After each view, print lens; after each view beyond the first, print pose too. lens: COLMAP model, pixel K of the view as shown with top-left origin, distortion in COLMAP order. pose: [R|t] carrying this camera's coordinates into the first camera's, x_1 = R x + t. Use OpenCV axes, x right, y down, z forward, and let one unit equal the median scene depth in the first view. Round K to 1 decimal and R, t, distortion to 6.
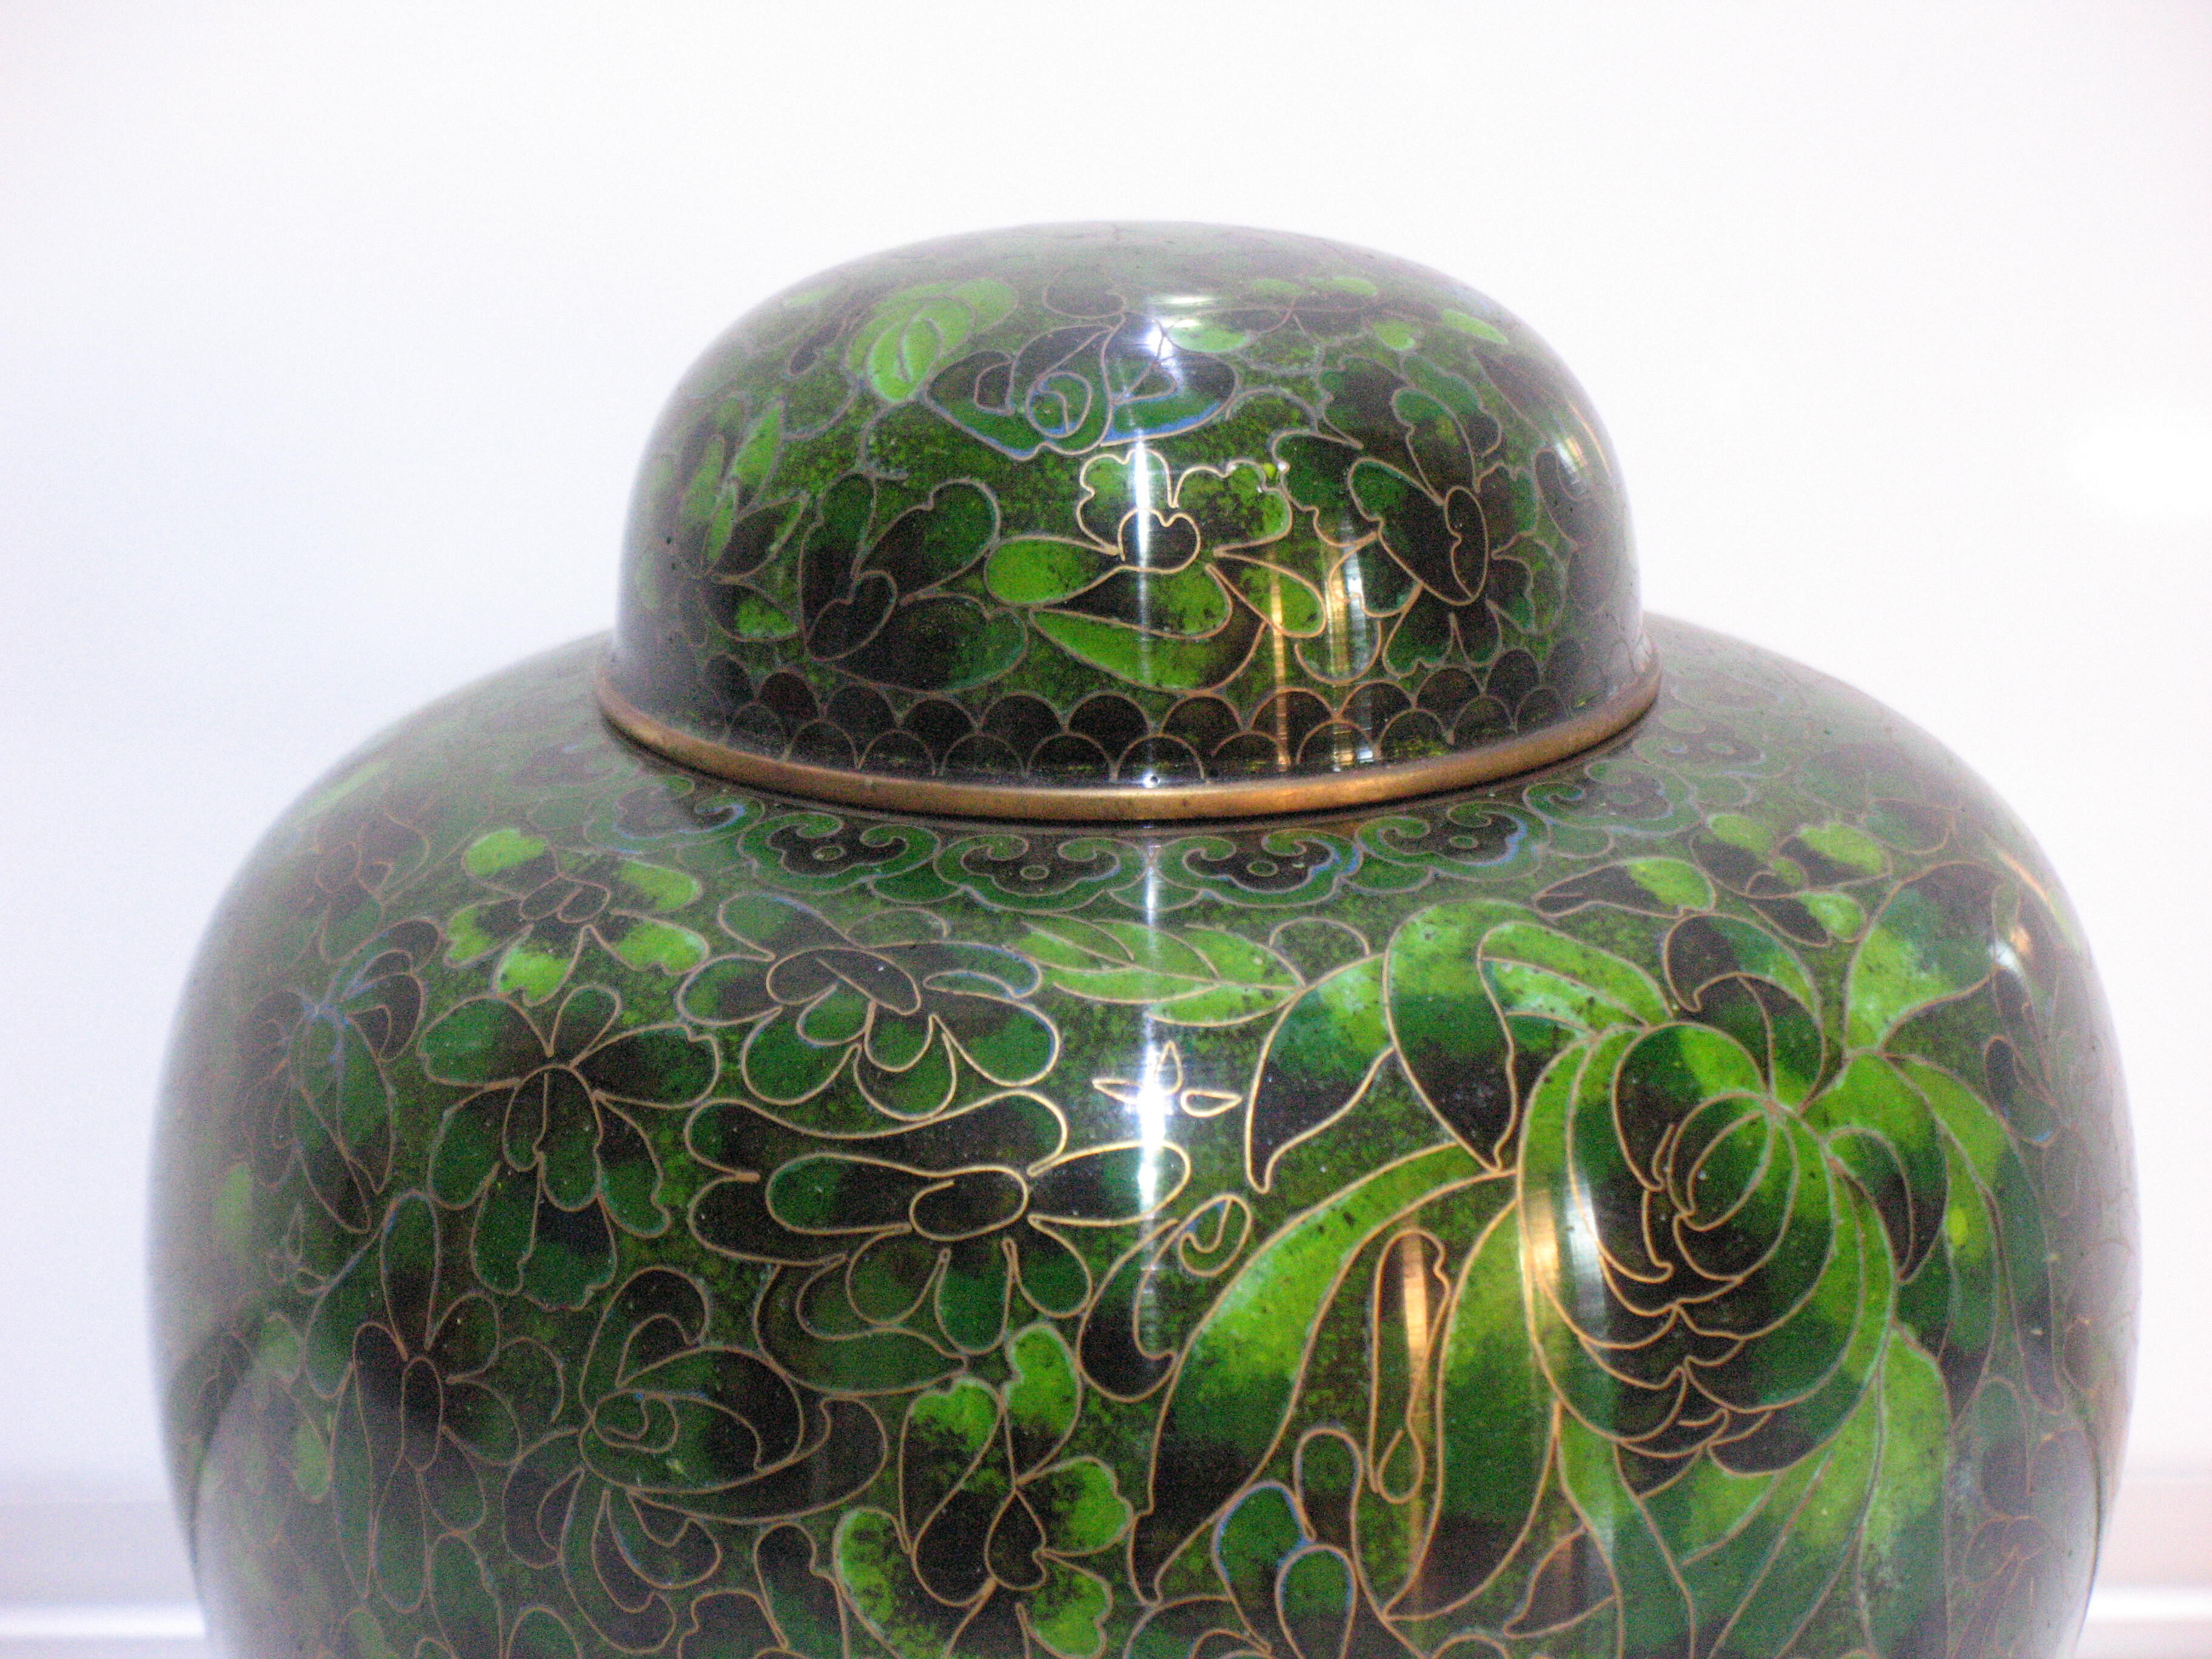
lens RADIAL K [[8370.9, 0, 1106.0], [0, 8370.9, 829.5], [0, 0, 1]] dist [0.166256, -0.013658]
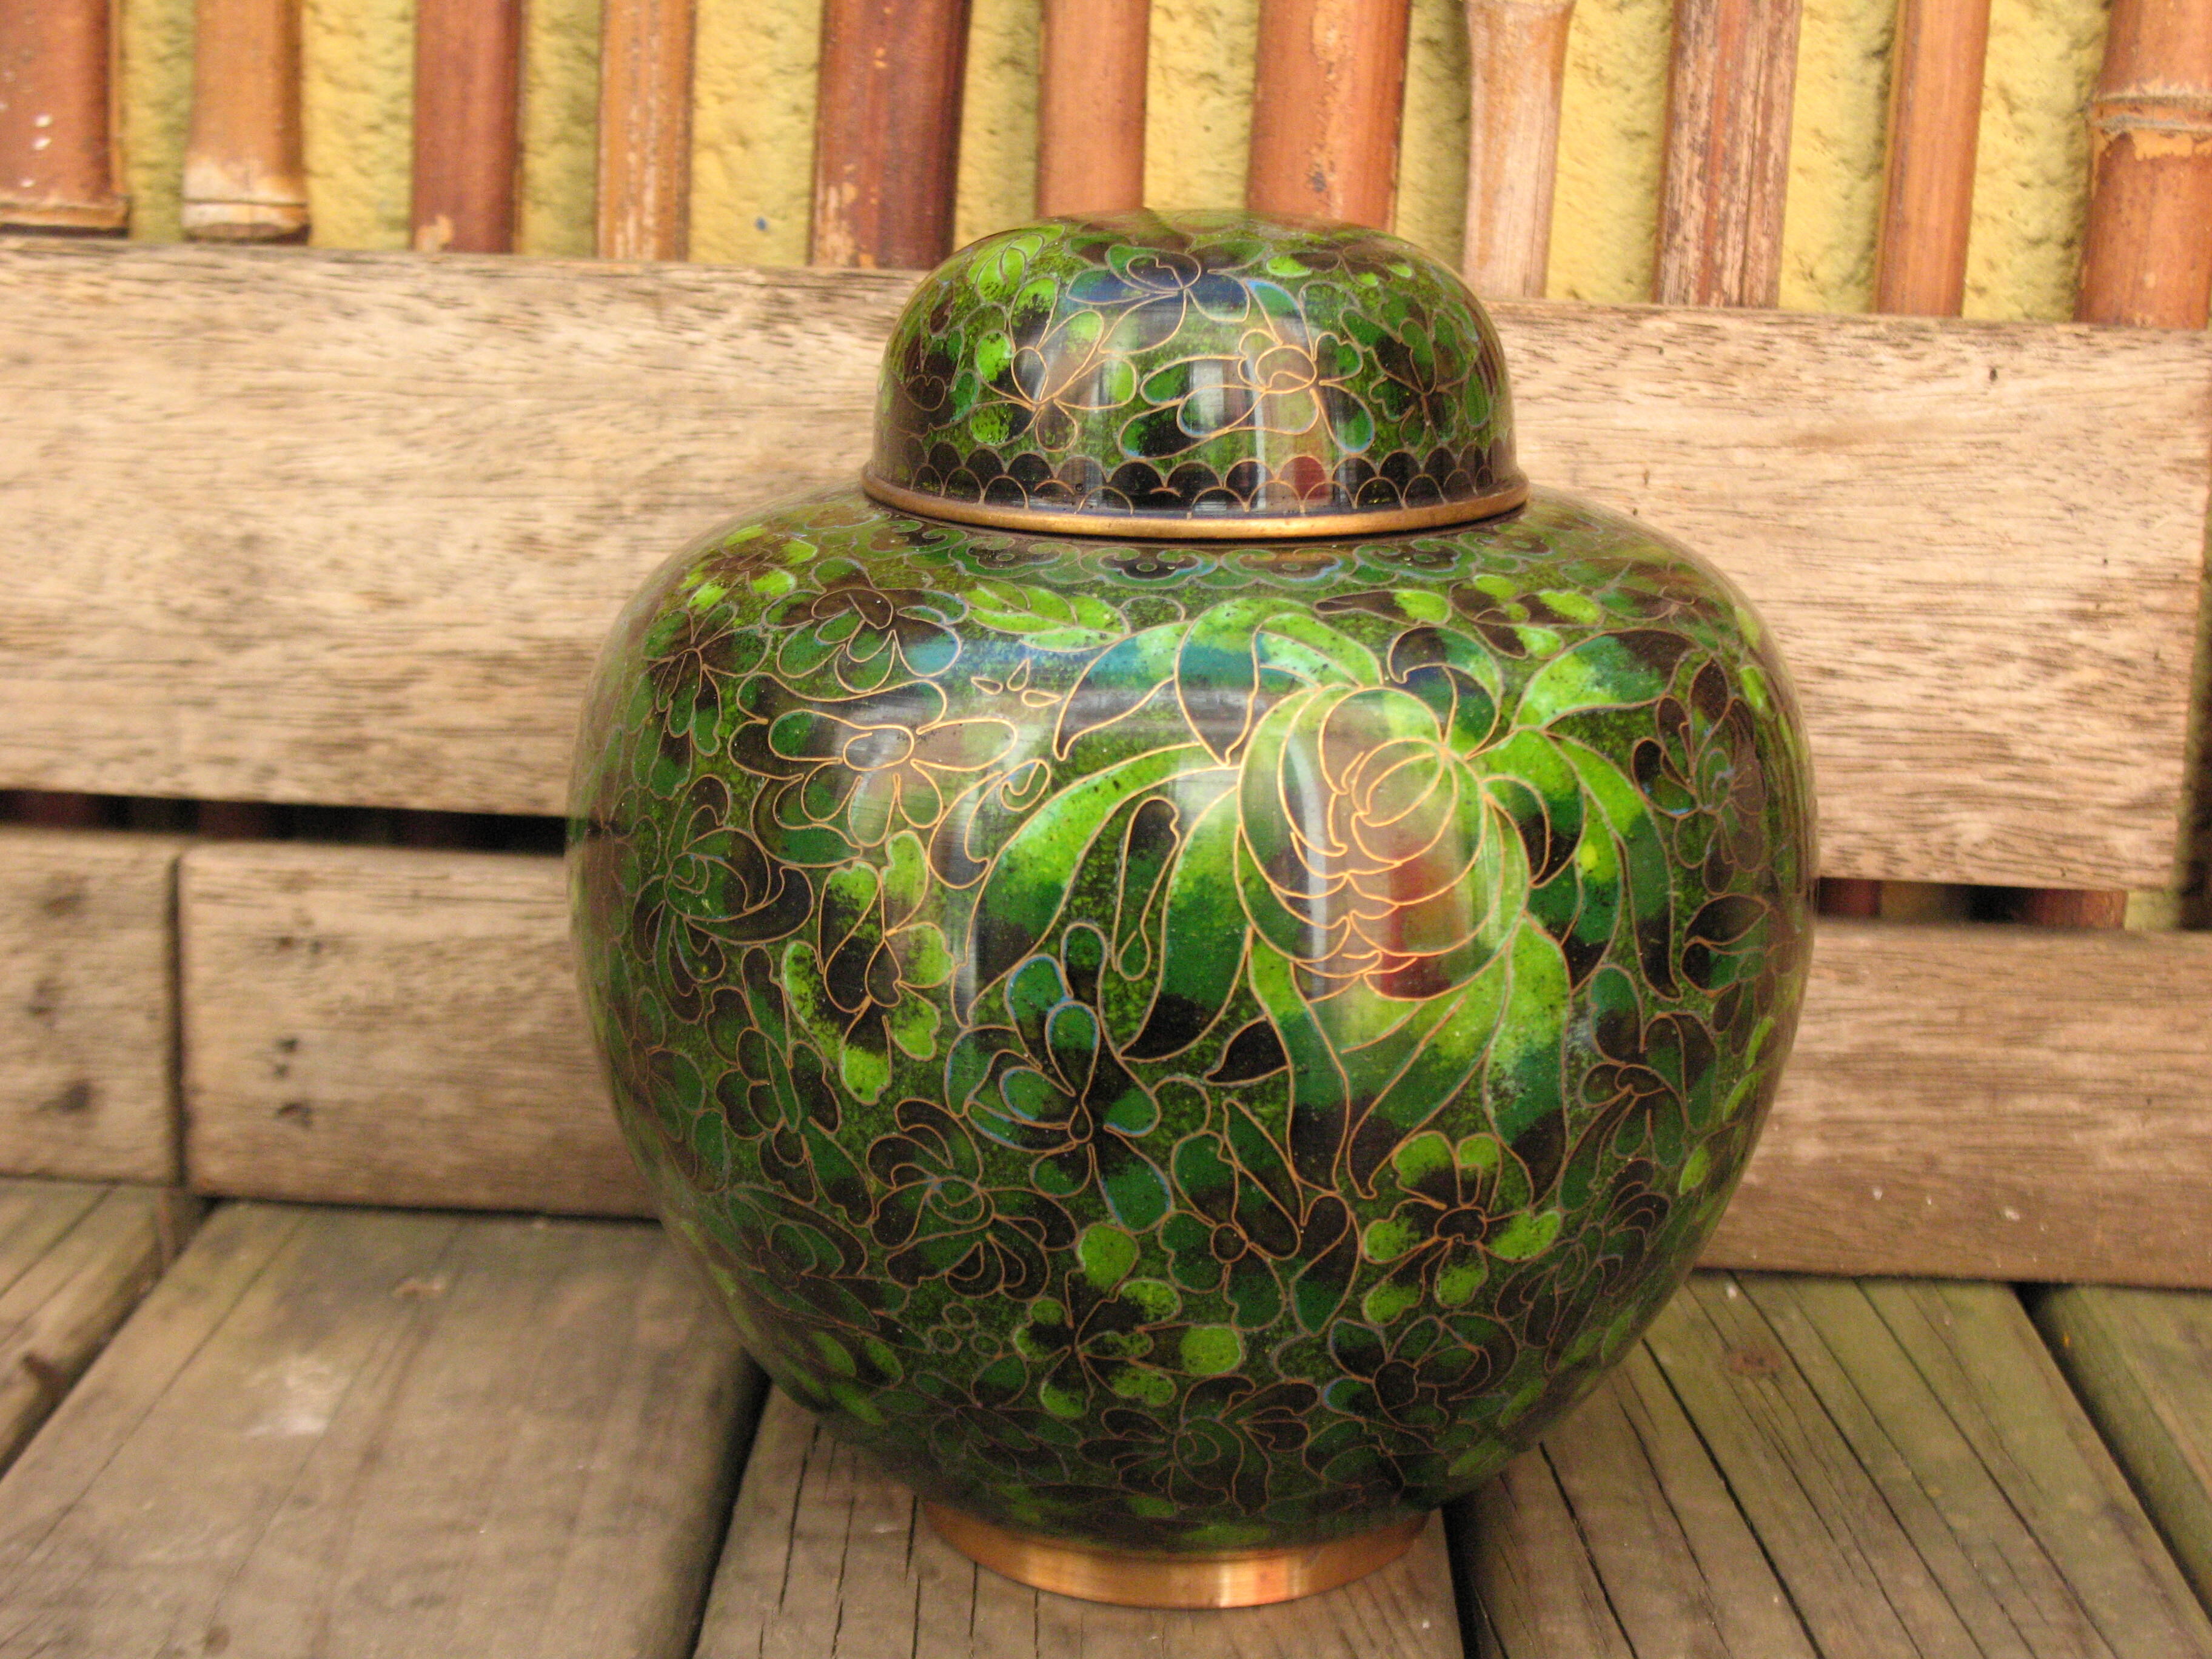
lens RADIAL K [[3289.0, 0, 1113.1], [0, 3289.0, 846.5], [0, 0, 1]] dist [-0.082921, 0.056305]
pose [[0.944042, 0.108240, -0.311557, 0.208541], [-0.113954, 0.993486, -0.000136, 0.056945], [0.309513, 0.035631, 0.950227, 0.444701]]
